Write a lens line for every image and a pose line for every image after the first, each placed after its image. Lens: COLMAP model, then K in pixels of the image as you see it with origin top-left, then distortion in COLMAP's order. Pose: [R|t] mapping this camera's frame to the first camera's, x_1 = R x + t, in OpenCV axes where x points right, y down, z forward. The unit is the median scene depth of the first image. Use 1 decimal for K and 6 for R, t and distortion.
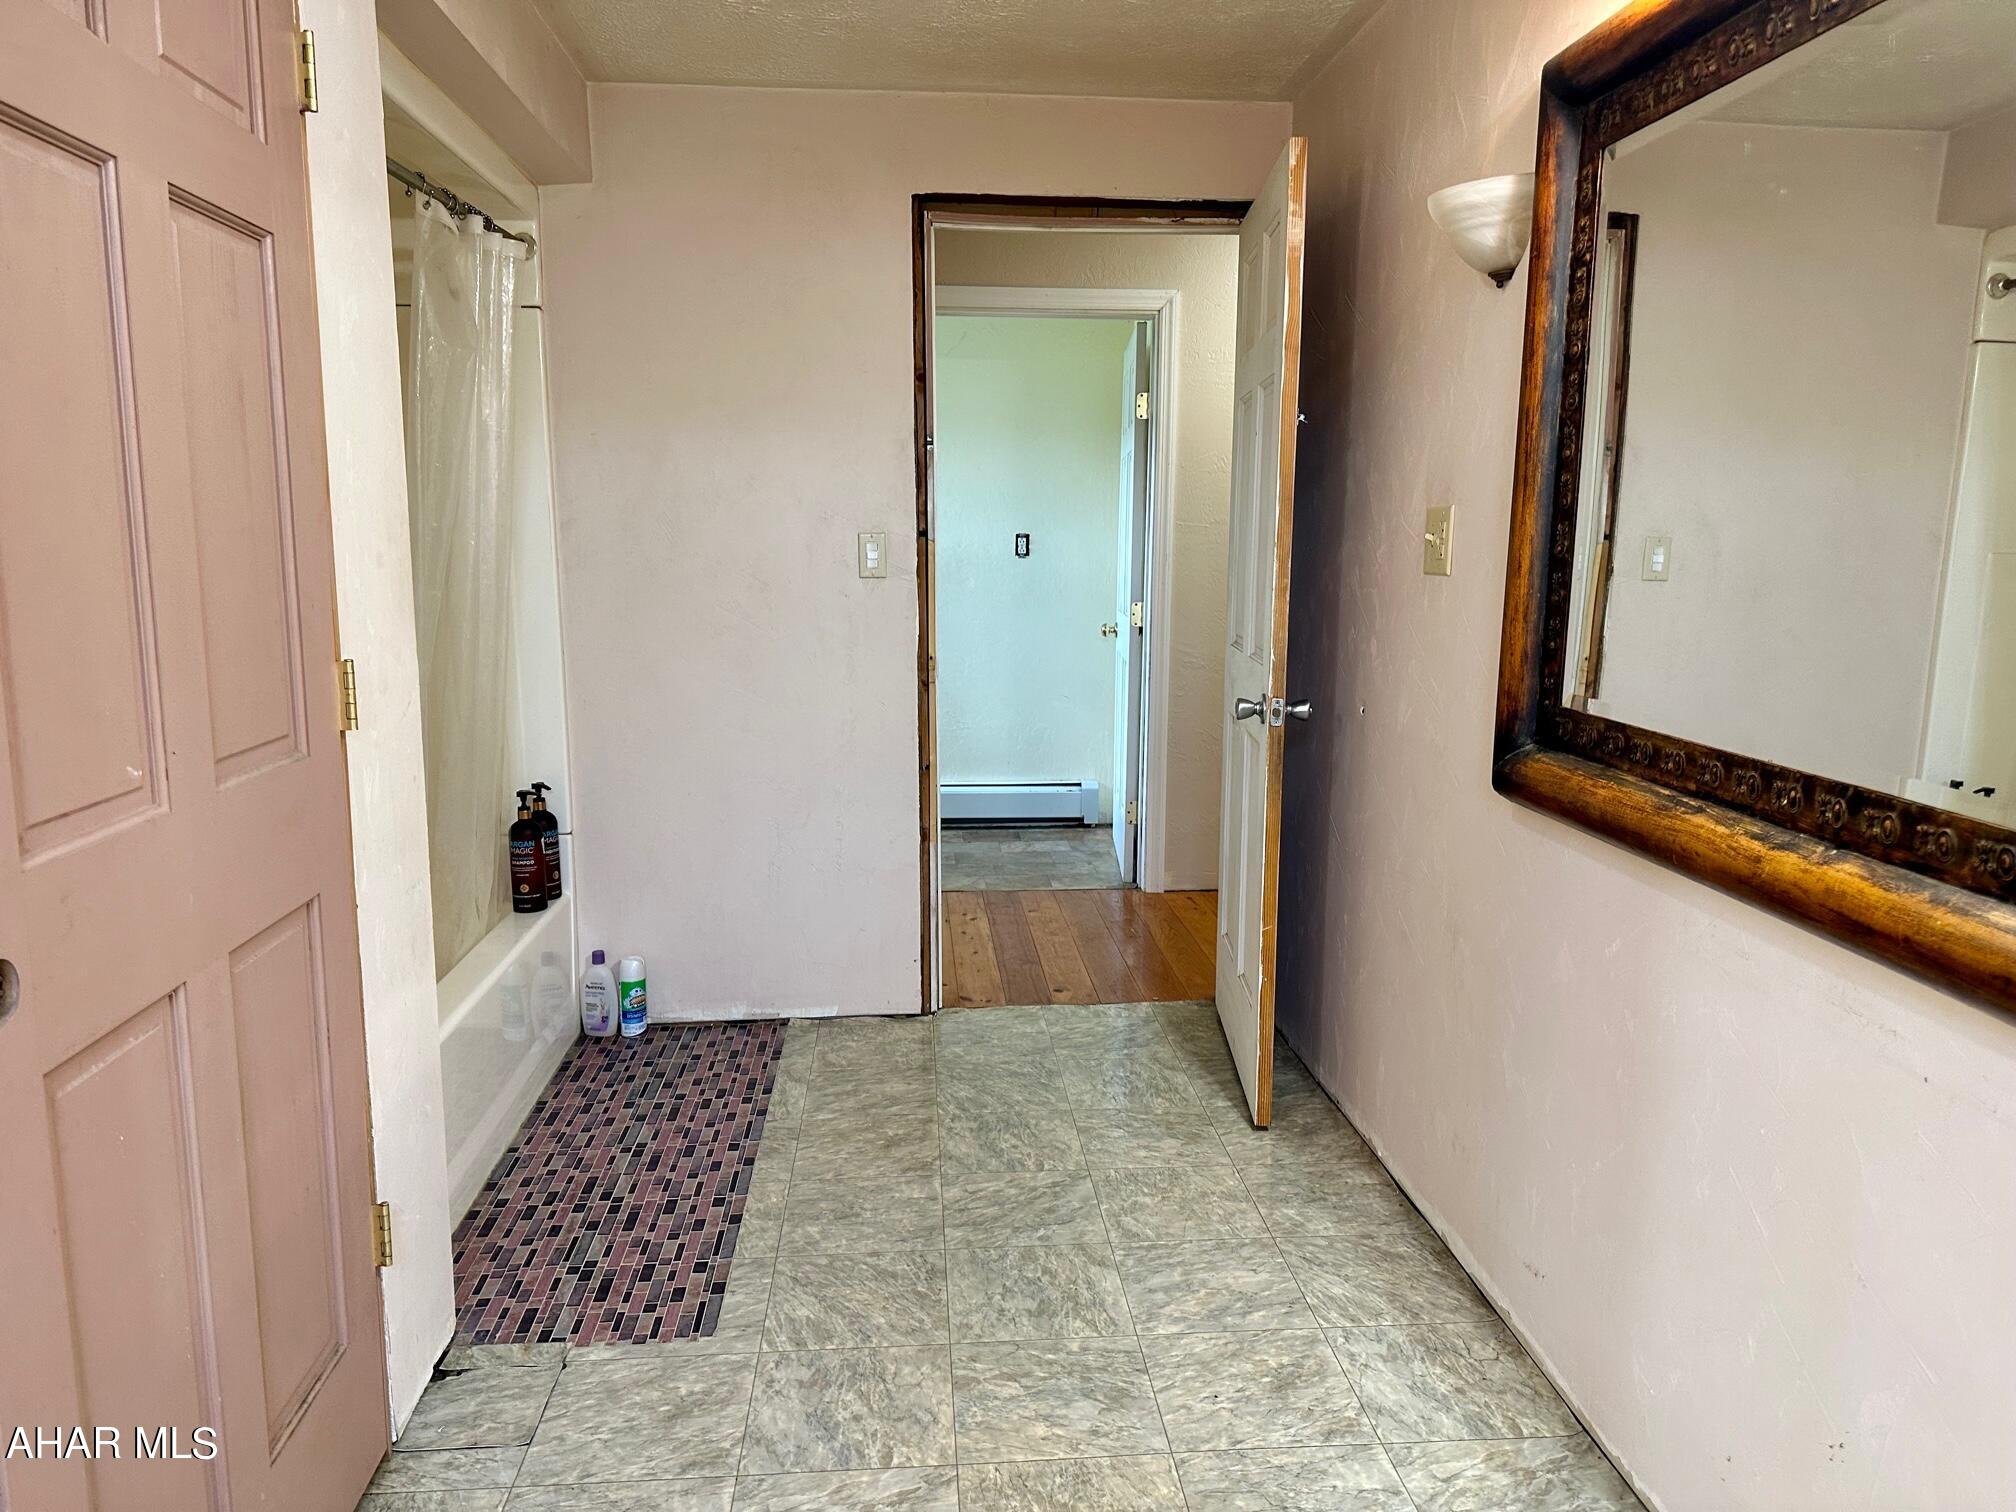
lens RADIAL K [[1423.9, 0, 1008.7], [0, 1423.9, 749.8], [0, 0, 1]] dist [0.046532, -0.047347]
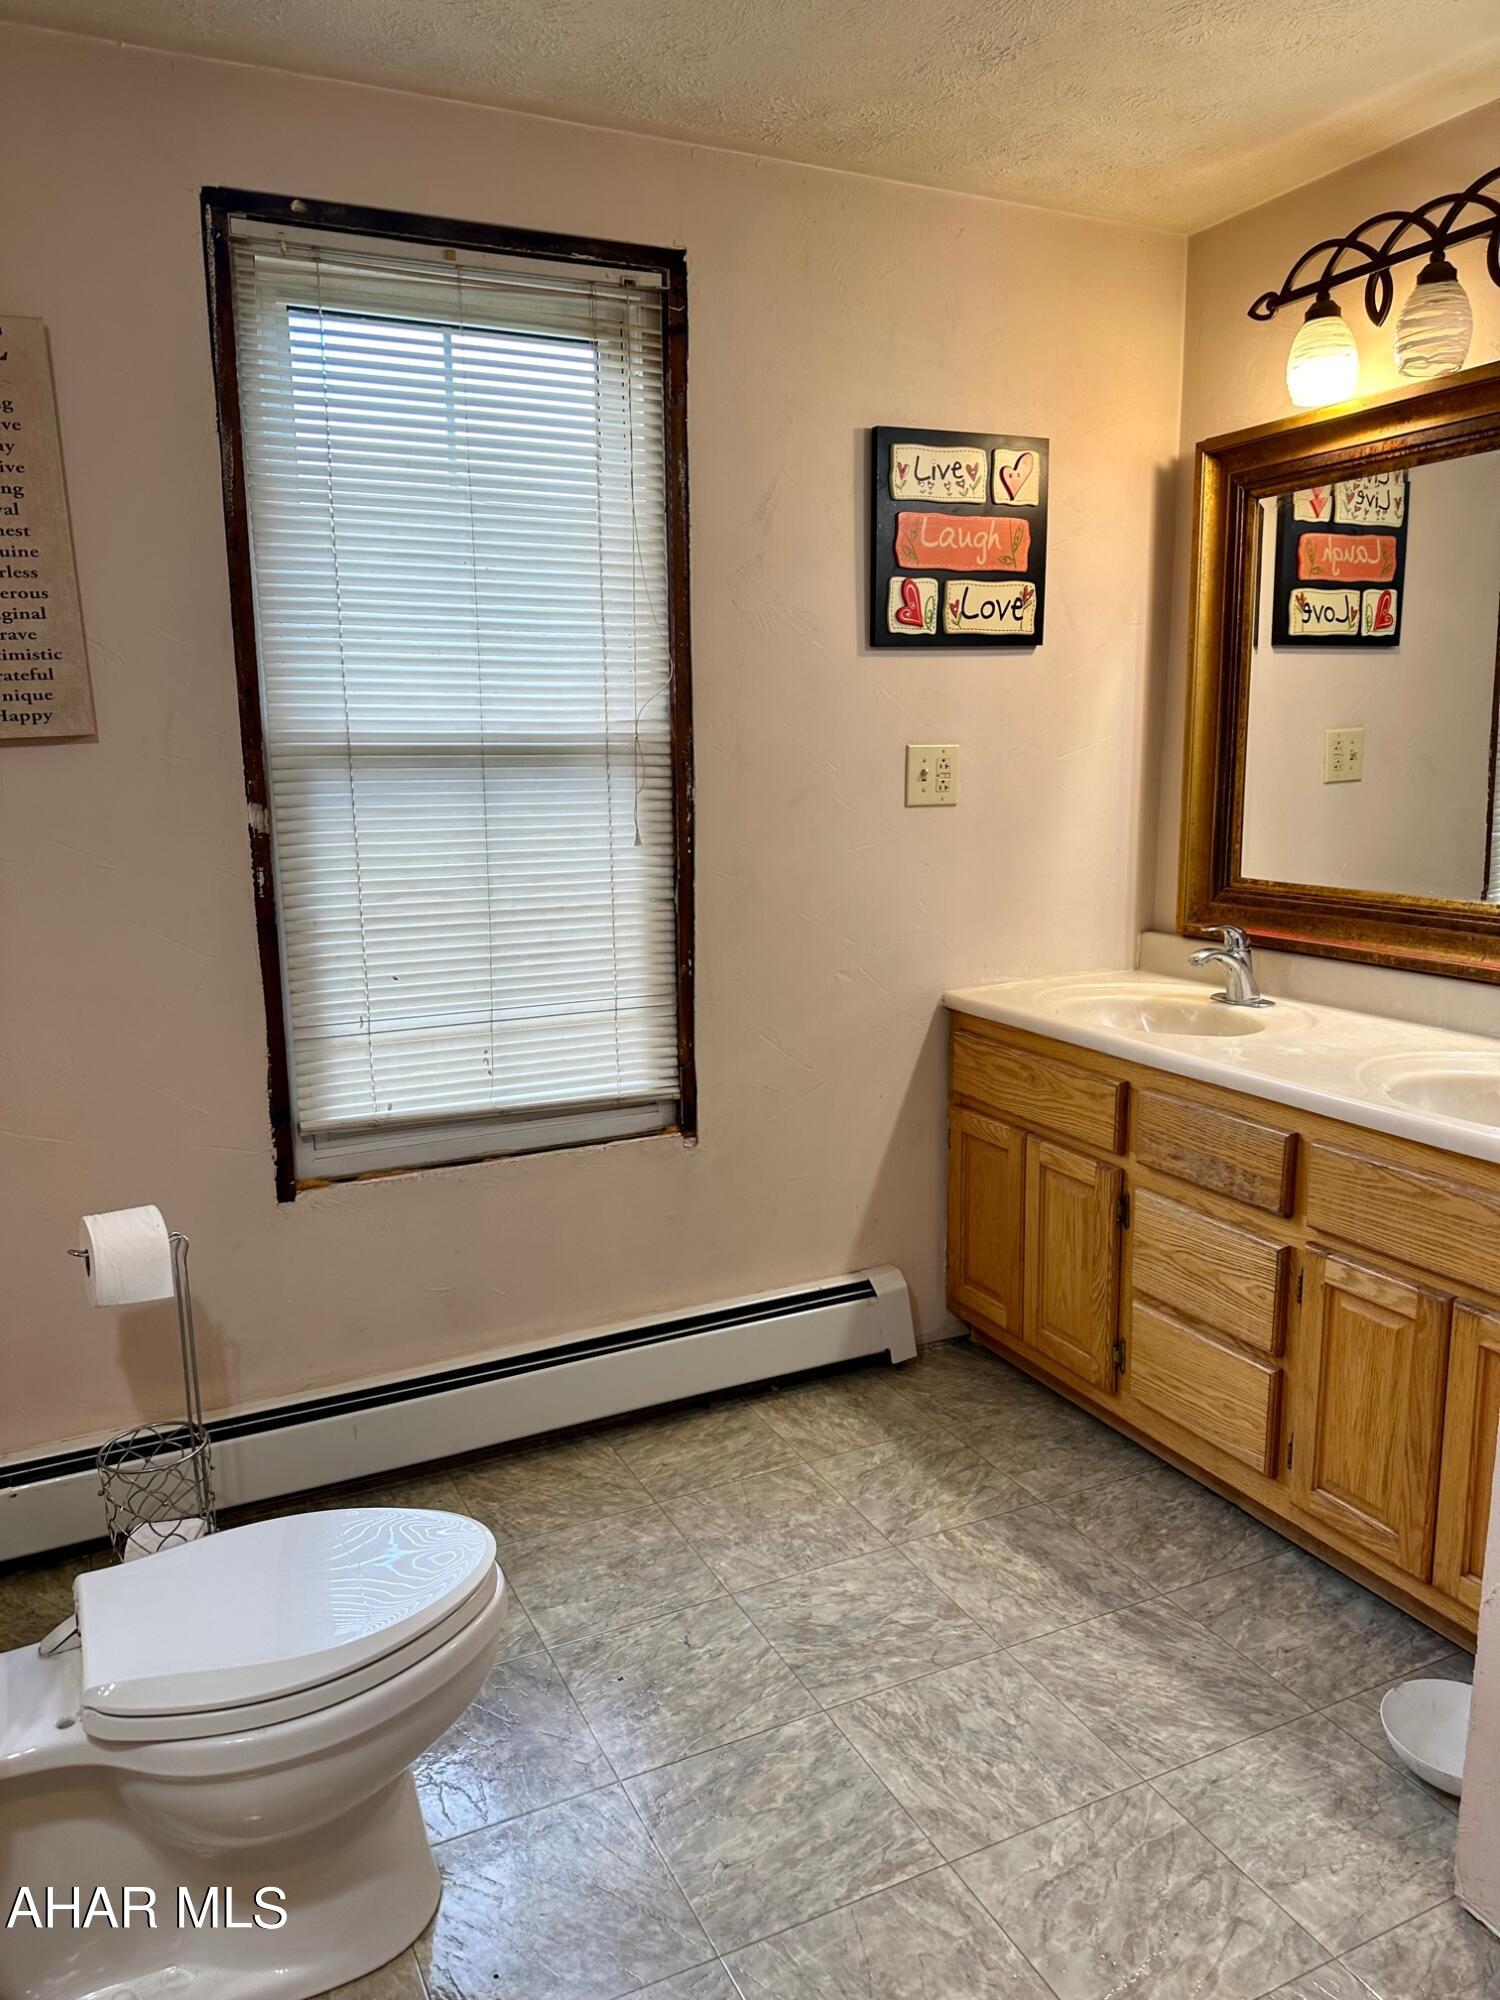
lens RADIAL K [[1412.6, 0, 690.0], [0, 1412.6, 985.8], [0, 0, 1]] dist [0.046532, -0.047347]
pose [[-0.940180, 0.072680, -0.332836, 0.385294], [-0.037332, 0.949116, 0.312707, -0.243347], [0.338628, 0.306427, -0.889626, 1.479686]]
